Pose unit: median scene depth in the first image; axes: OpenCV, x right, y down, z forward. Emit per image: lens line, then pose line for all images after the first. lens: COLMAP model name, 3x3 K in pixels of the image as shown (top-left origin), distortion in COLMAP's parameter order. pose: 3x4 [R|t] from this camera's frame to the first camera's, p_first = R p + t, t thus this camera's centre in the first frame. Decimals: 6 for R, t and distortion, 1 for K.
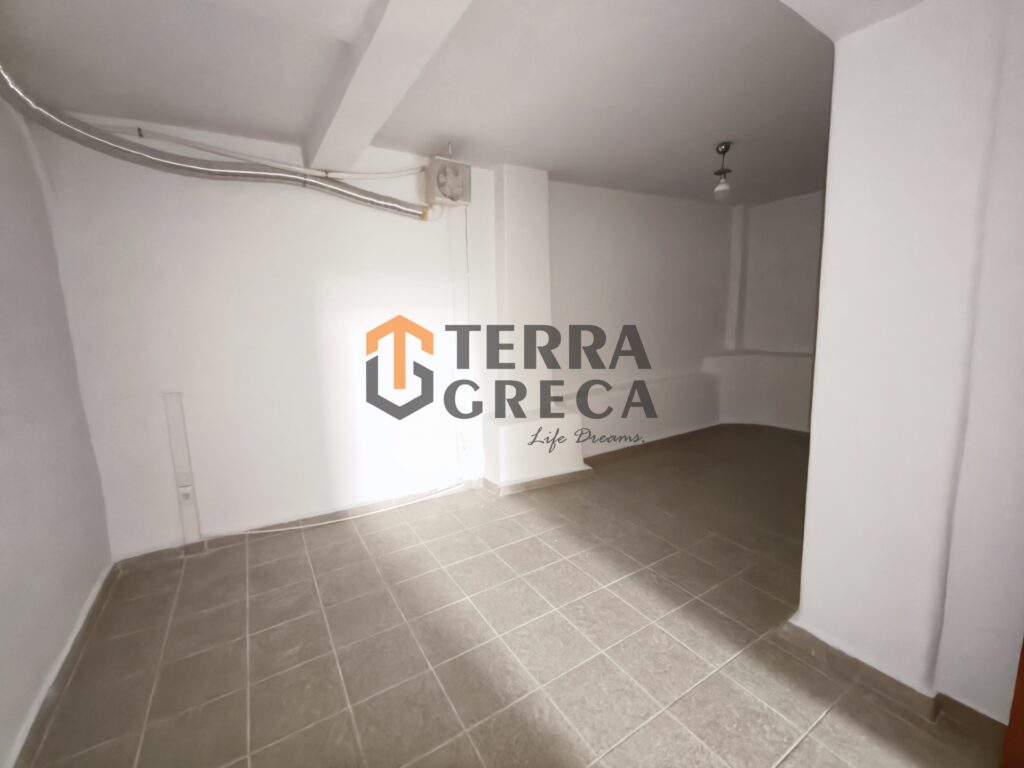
lens RADIAL K [[429.4, 0, 512.0], [0, 429.4, 384.0], [0, 0, 1]] dist [-0.000725, 0.000165]
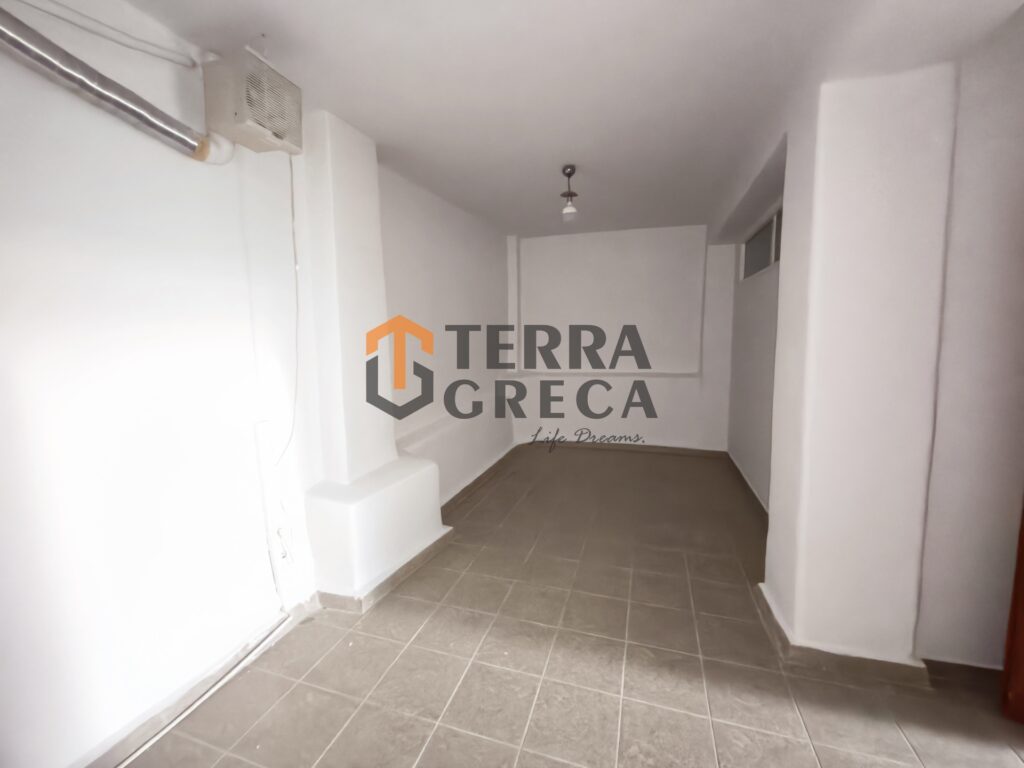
lens RADIAL K [[429.4, 0, 512.0], [0, 429.4, 384.0], [0, 0, 1]] dist [-0.000725, 0.000165]
pose [[0.767481, -0.057592, 0.638480, -0.267564], [0.095694, 0.995090, -0.025270, -0.047830], [-0.633889, 0.080493, 0.769224, 0.359398]]
